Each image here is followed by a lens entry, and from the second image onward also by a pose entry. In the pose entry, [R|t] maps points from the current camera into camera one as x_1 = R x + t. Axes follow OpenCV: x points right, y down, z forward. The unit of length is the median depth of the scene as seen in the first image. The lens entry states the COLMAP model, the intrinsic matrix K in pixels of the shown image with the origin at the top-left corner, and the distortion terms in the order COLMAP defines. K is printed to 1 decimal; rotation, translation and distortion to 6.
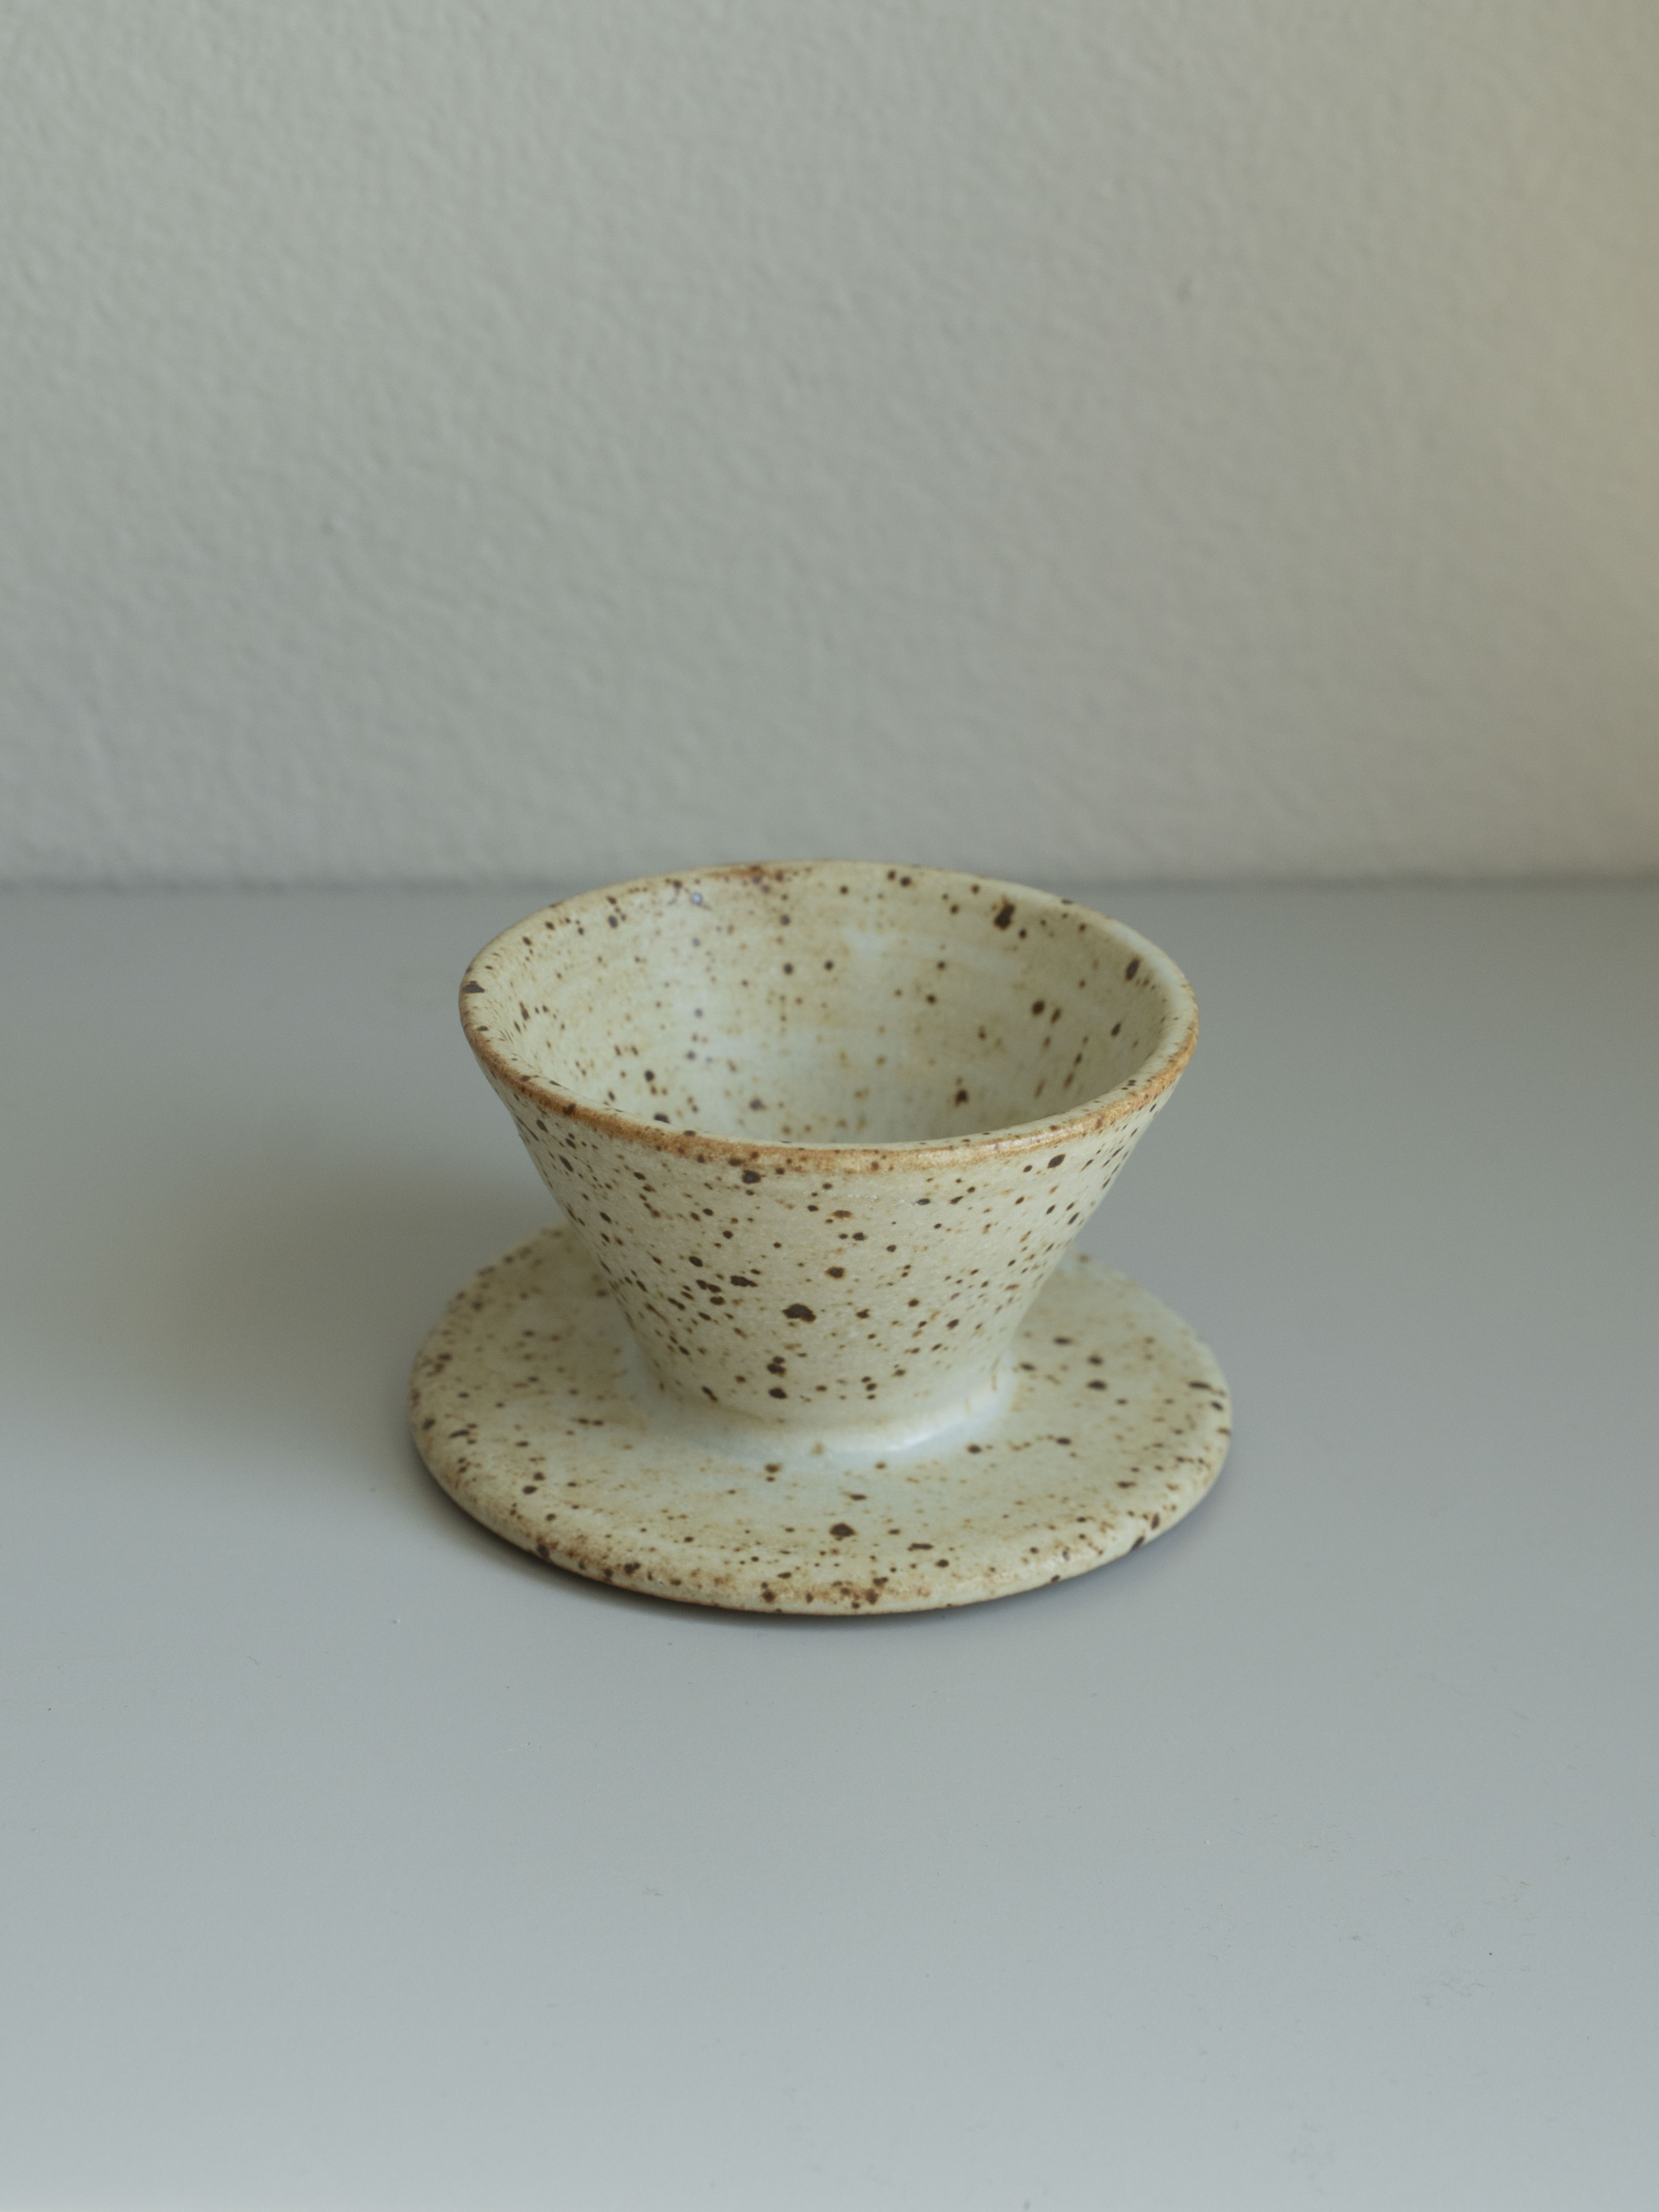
lens RADIAL K [[4752.4, 0, 593.9], [0, 4752.4, 1060.9], [0, 0, 1]] dist [0.056743, 0.058764]
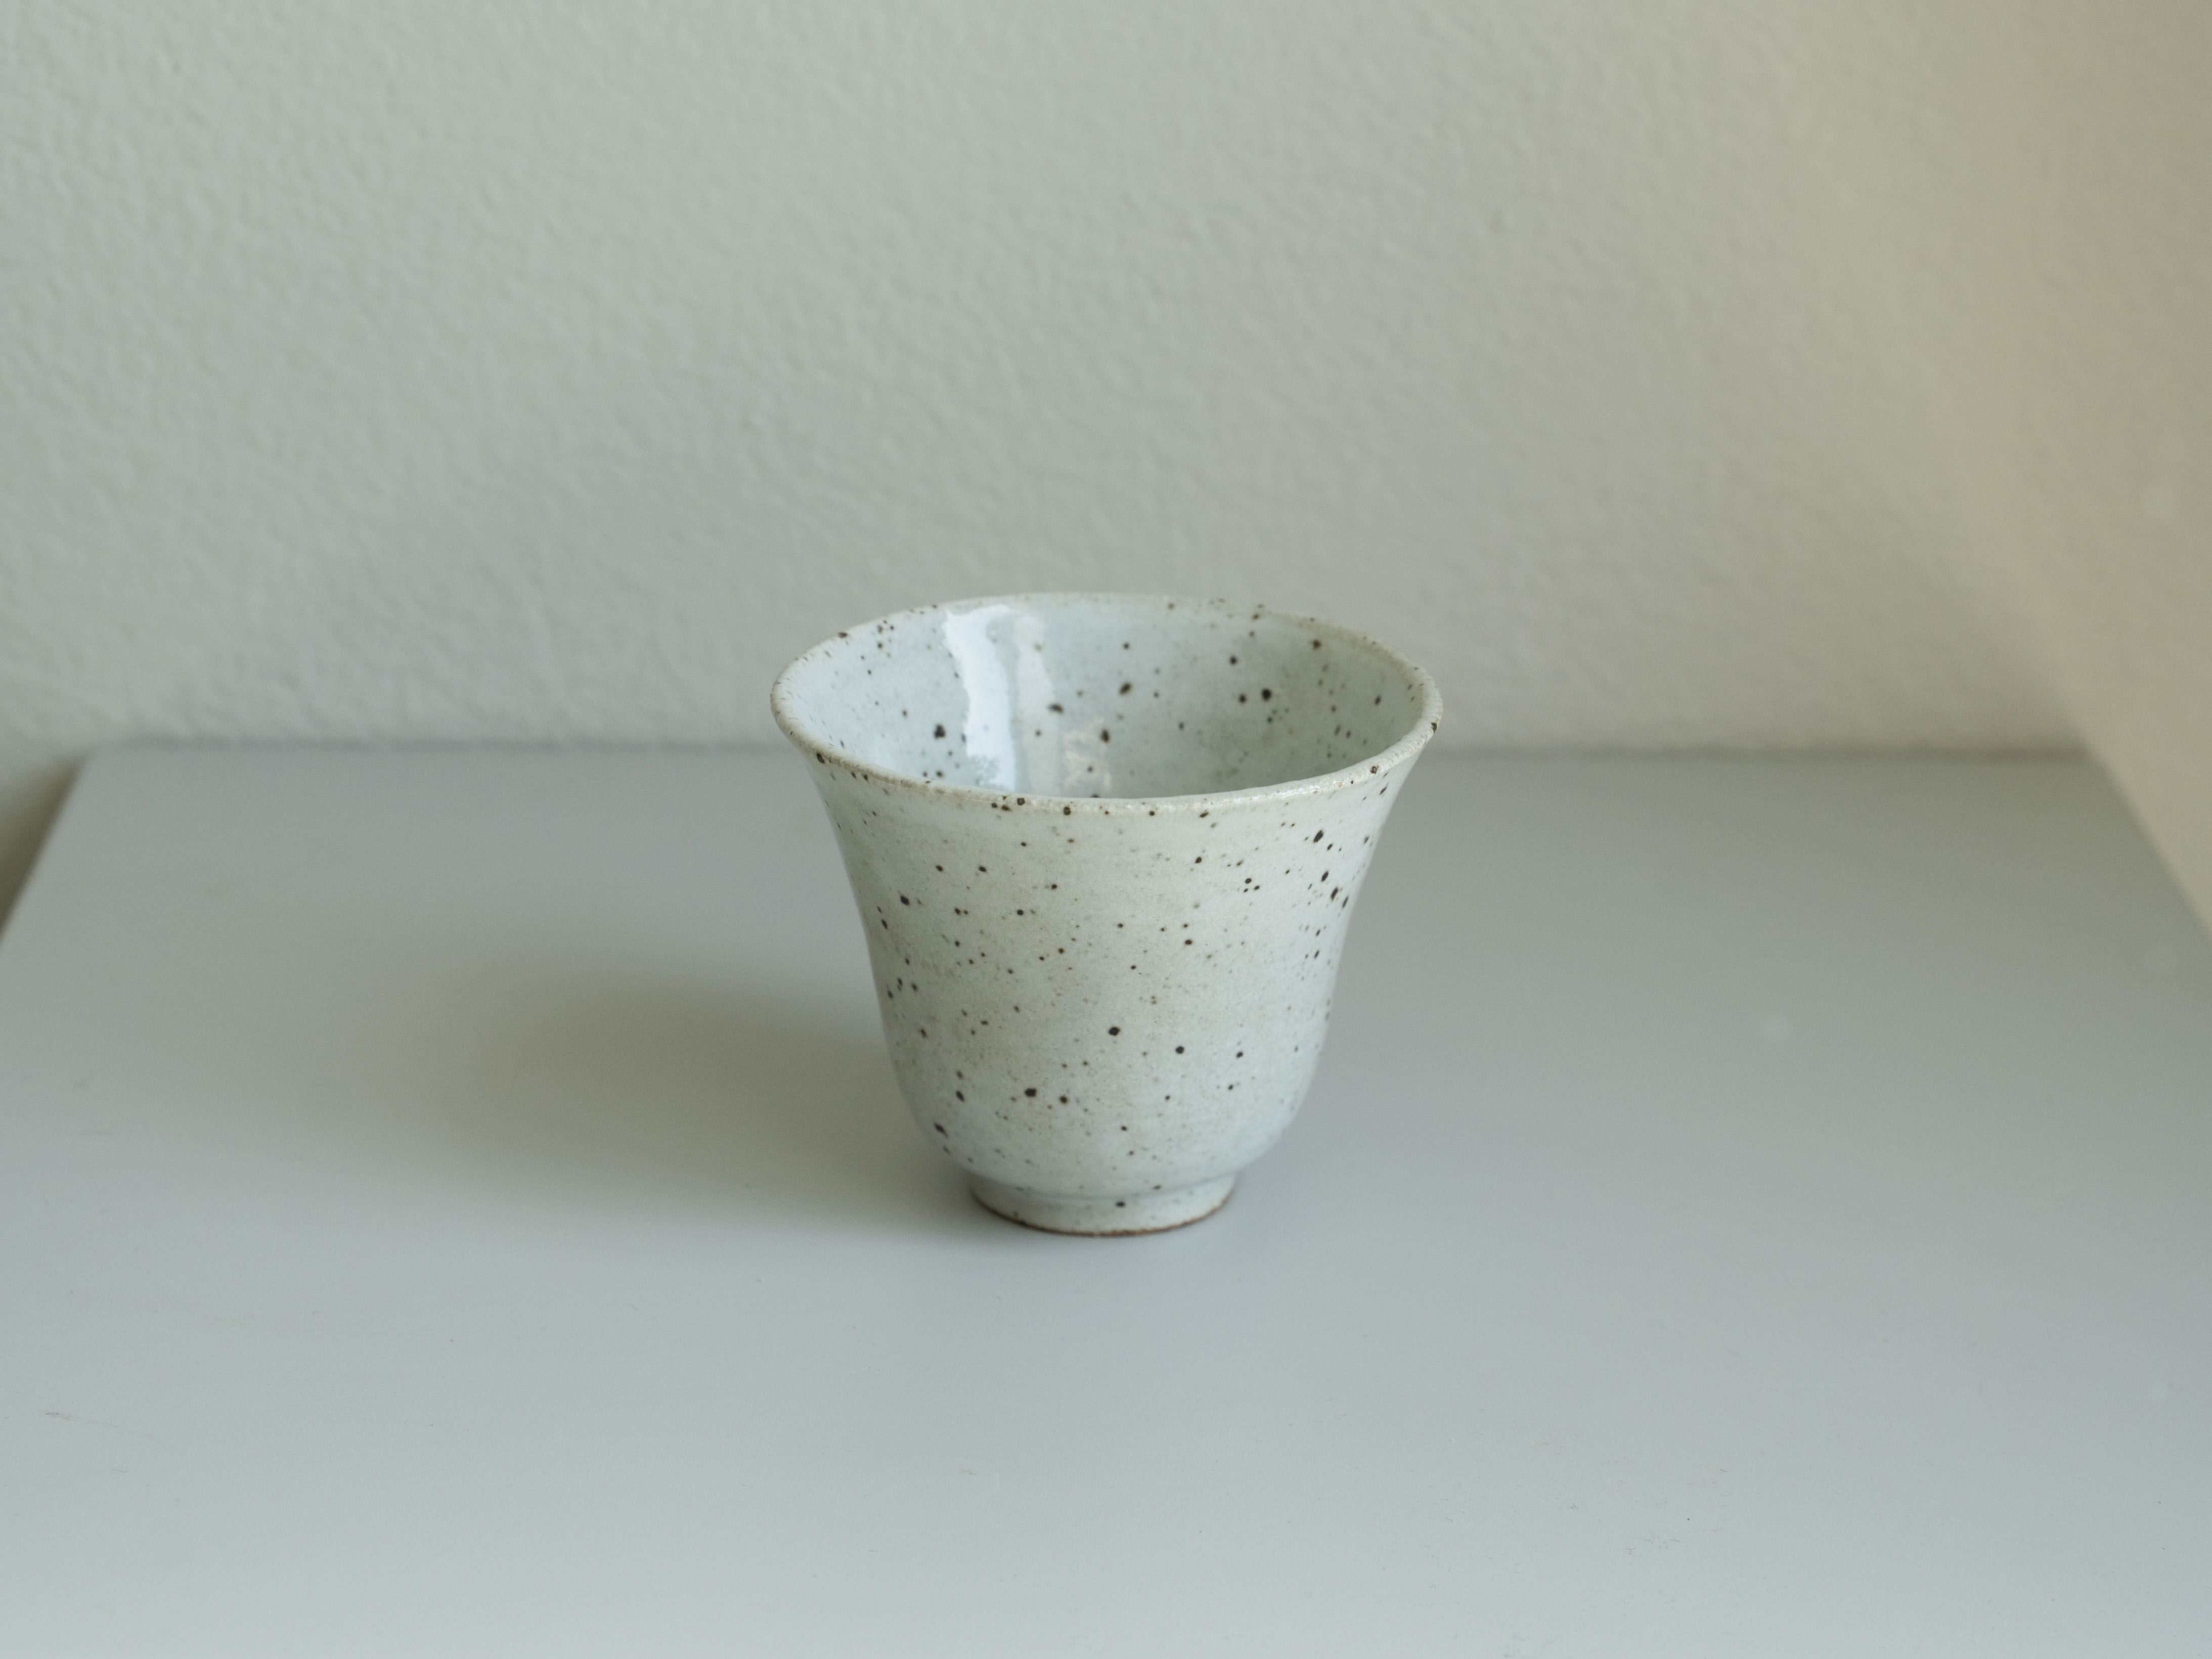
lens RADIAL K [[4751.7, 0, 1156.8], [0, 4751.7, 739.1], [0, 0, 1]] dist [0.056743, 0.058764]
pose [[0.999901, 0.008294, 0.011404, 0.029761], [-0.007005, 0.994046, -0.108735, 0.086209], [-0.012238, 0.108644, 0.994005, -0.121938]]
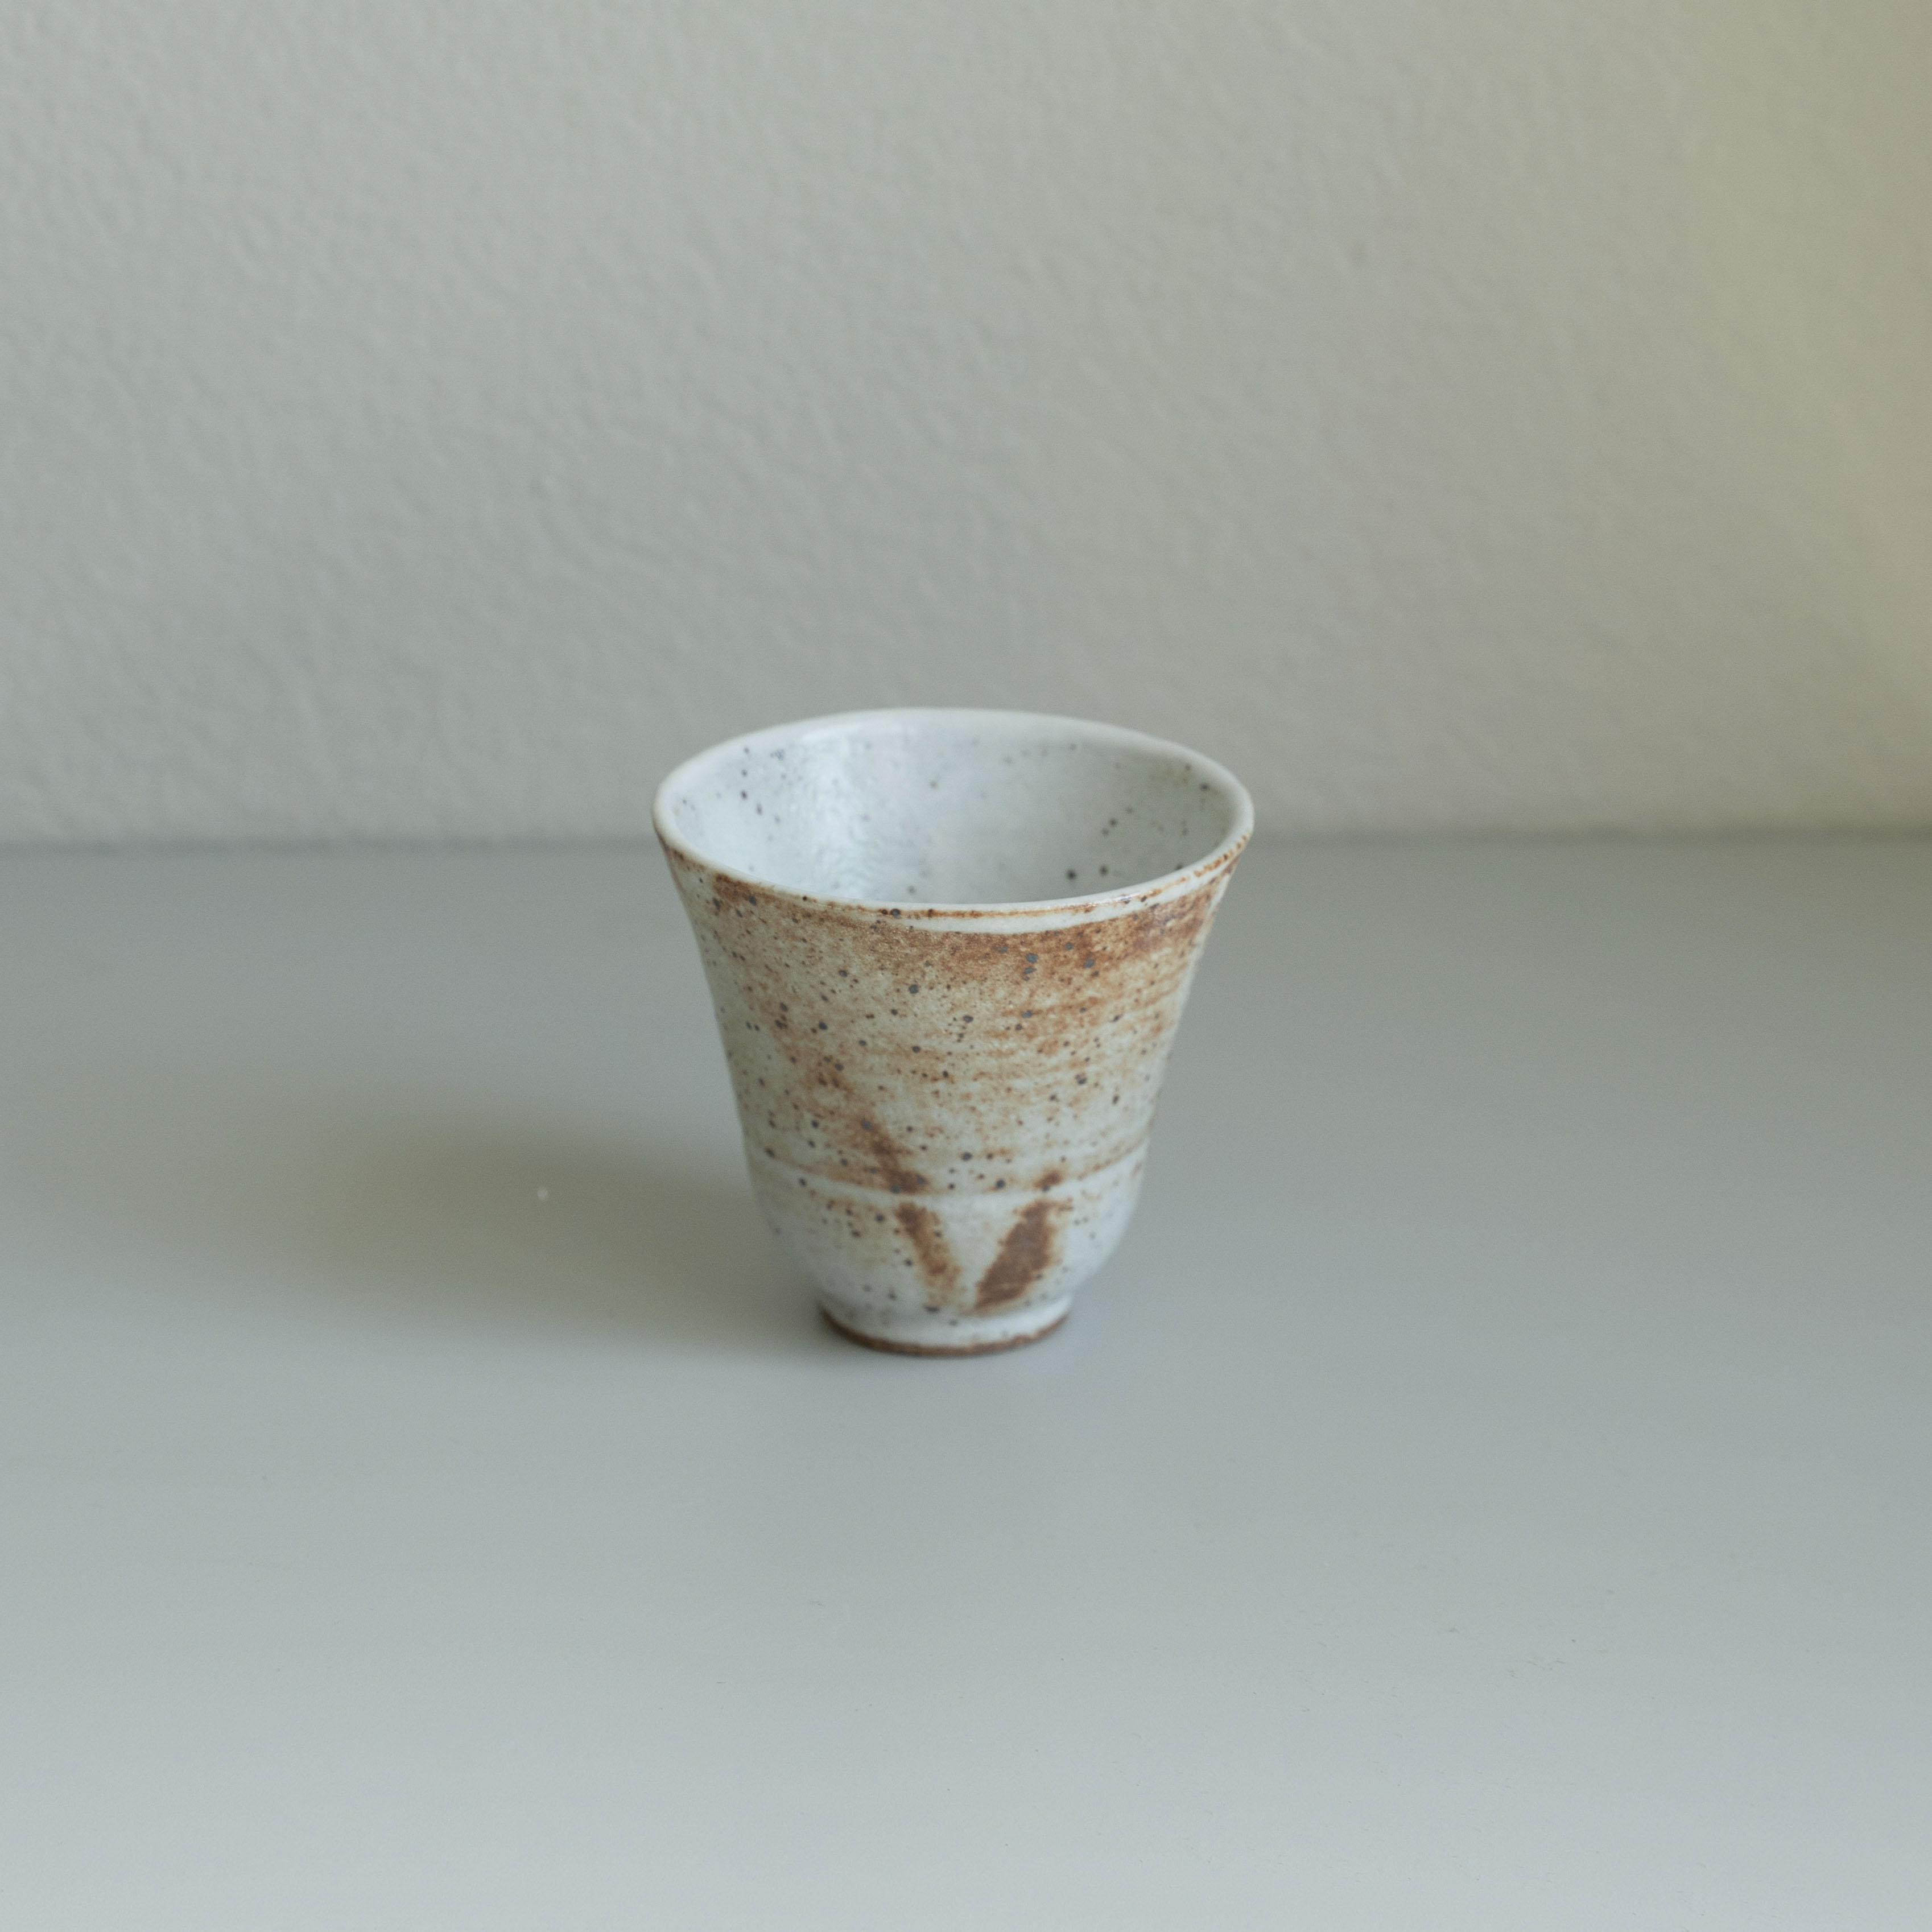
lens RADIAL K [[5980.7, 0, 964.4], [0, 5980.7, 771.0], [0, 0, 1]] dist [0.104247, -0.084065]
pose [[0.999912, -0.005641, 0.012022, 0.020885], [0.007014, 0.993055, -0.117445, 0.102825], [-0.011276, 0.117519, 0.993007, -0.283848]]
